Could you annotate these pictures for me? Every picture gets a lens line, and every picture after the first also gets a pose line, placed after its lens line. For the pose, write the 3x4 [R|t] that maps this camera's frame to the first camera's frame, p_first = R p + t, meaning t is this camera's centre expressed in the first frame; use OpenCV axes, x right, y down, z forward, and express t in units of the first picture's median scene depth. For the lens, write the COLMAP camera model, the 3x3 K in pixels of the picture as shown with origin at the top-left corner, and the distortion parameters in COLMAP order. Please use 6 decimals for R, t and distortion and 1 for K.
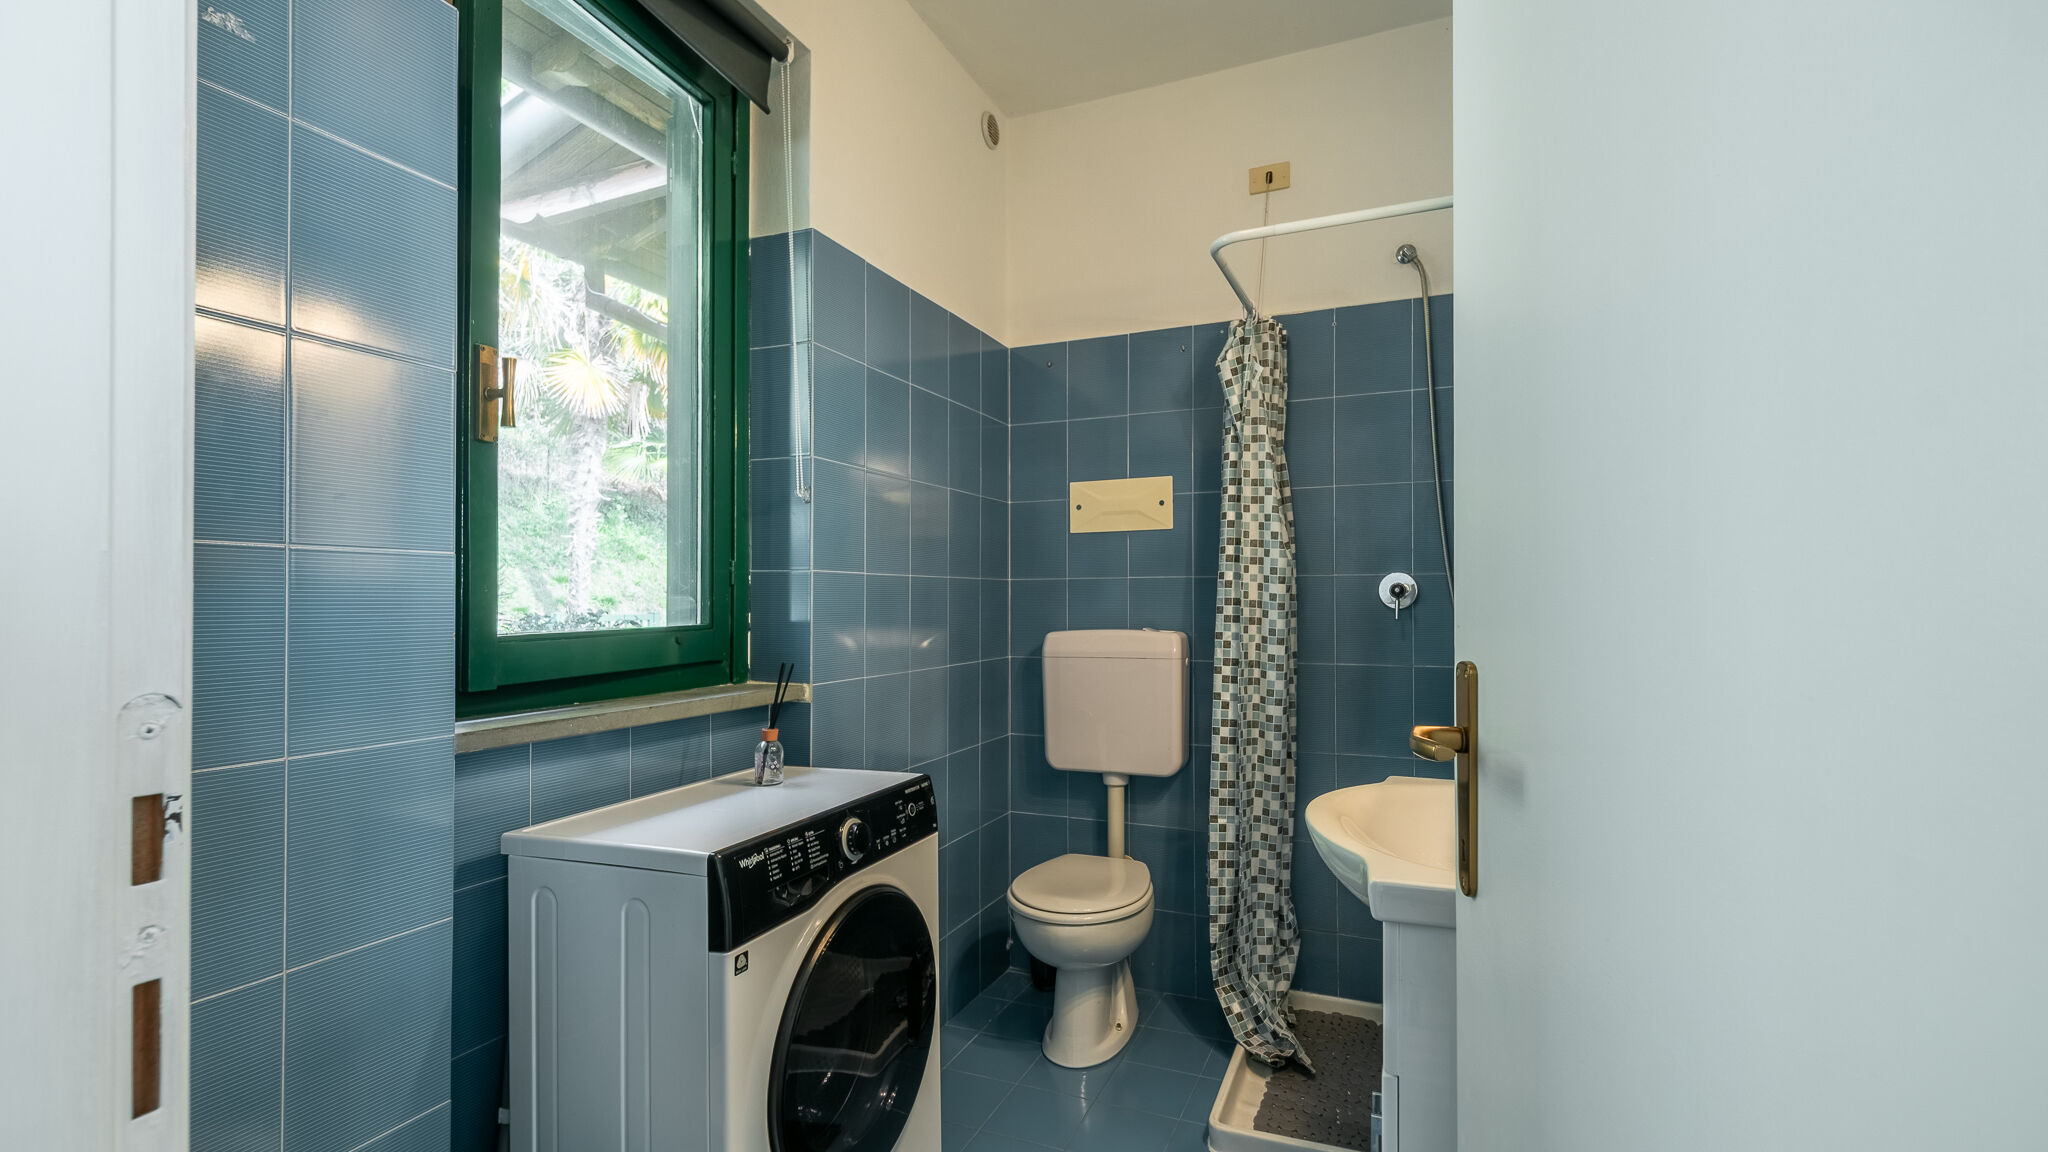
lens RADIAL K [[881.1, 0, 1027.0], [0, 881.1, 631.6], [0, 0, 1]] dist [0.020694, -0.007794]
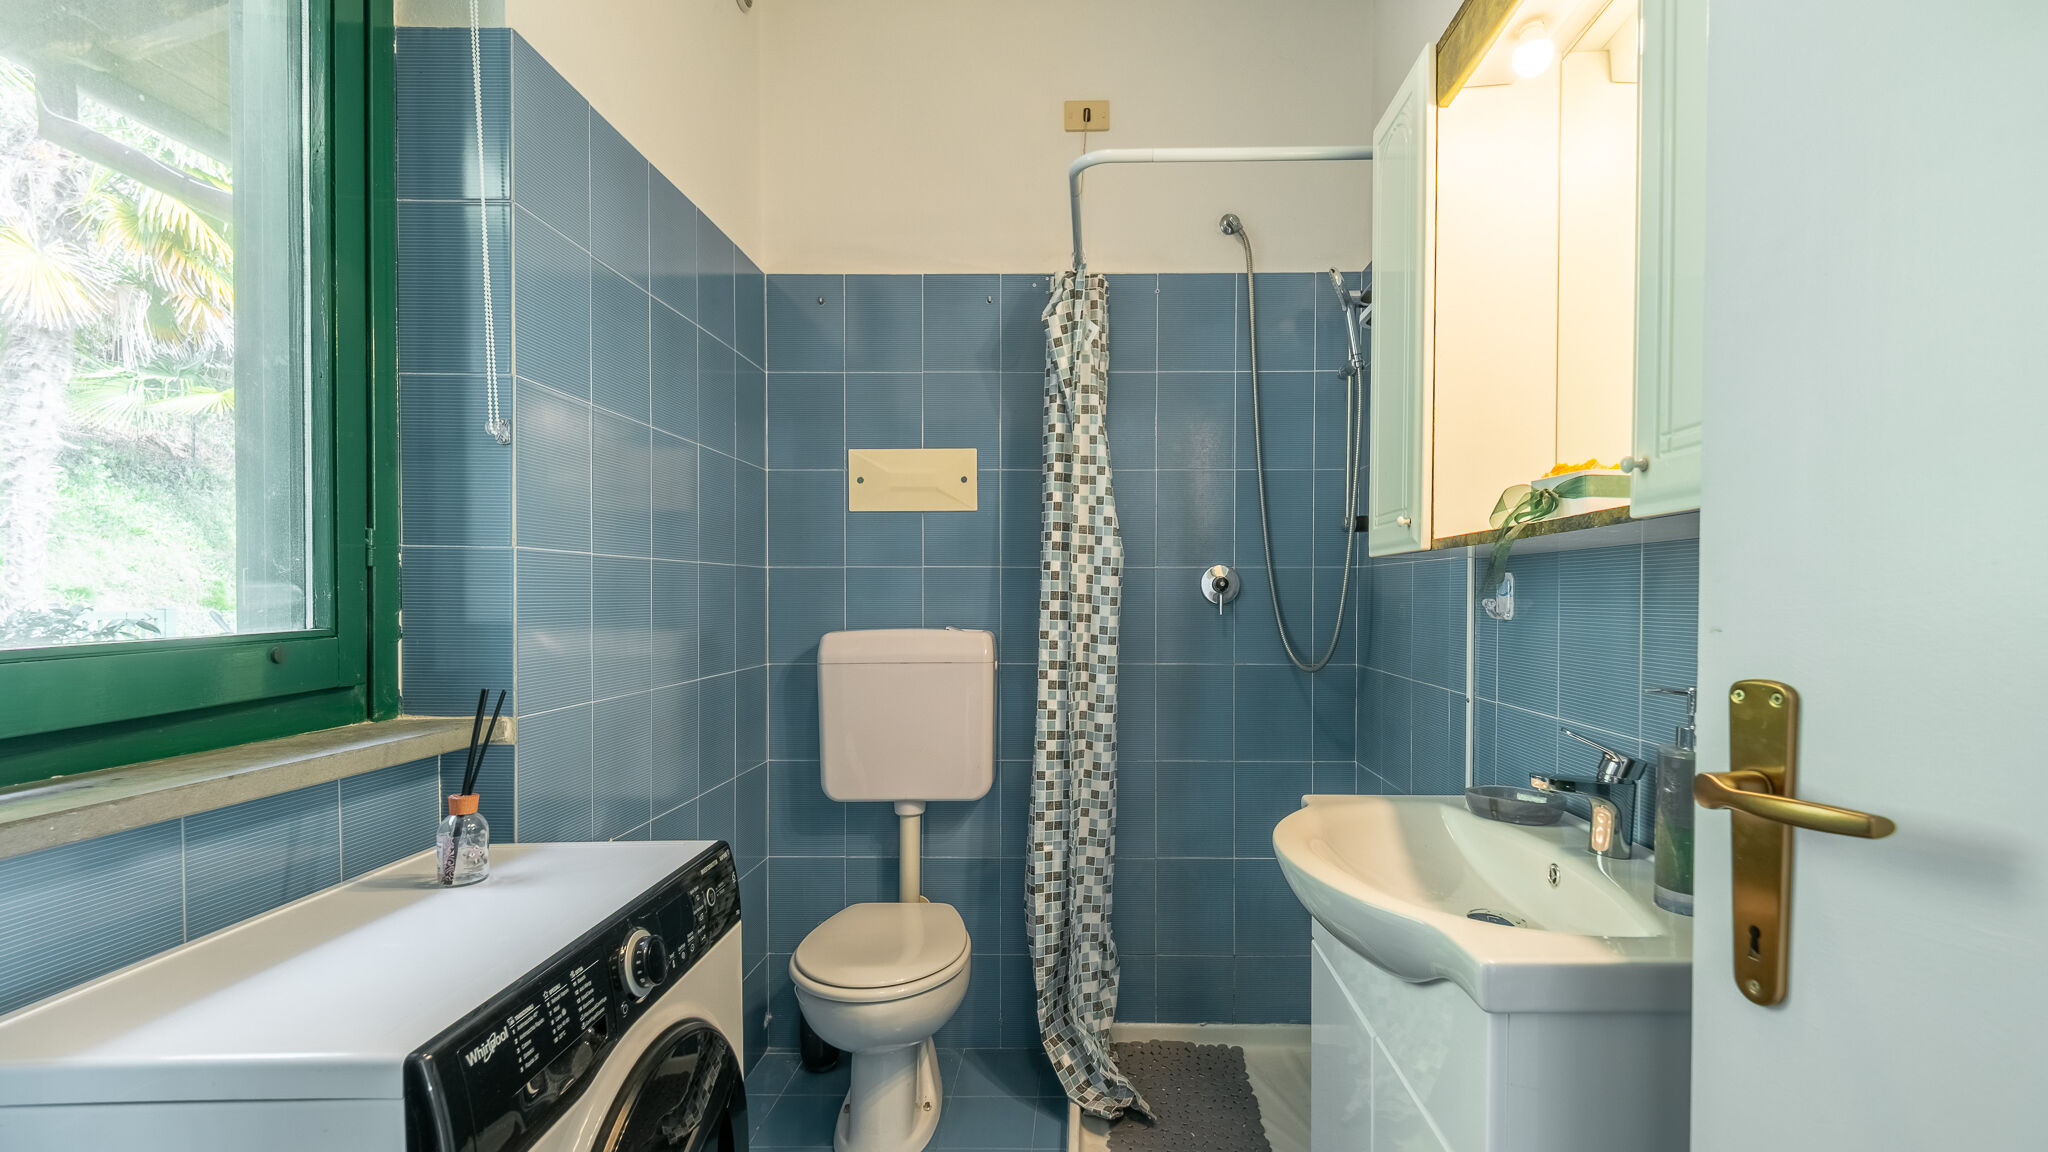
lens RADIAL K [[881.1, 0, 1027.0], [0, 881.1, 631.6], [0, 0, 1]] dist [0.020694, -0.007794]
pose [[0.929364, -0.012411, 0.368956, -0.117260], [0.009939, 0.999914, 0.008599, -0.006398], [-0.369031, -0.004324, 0.929407, 0.203184]]
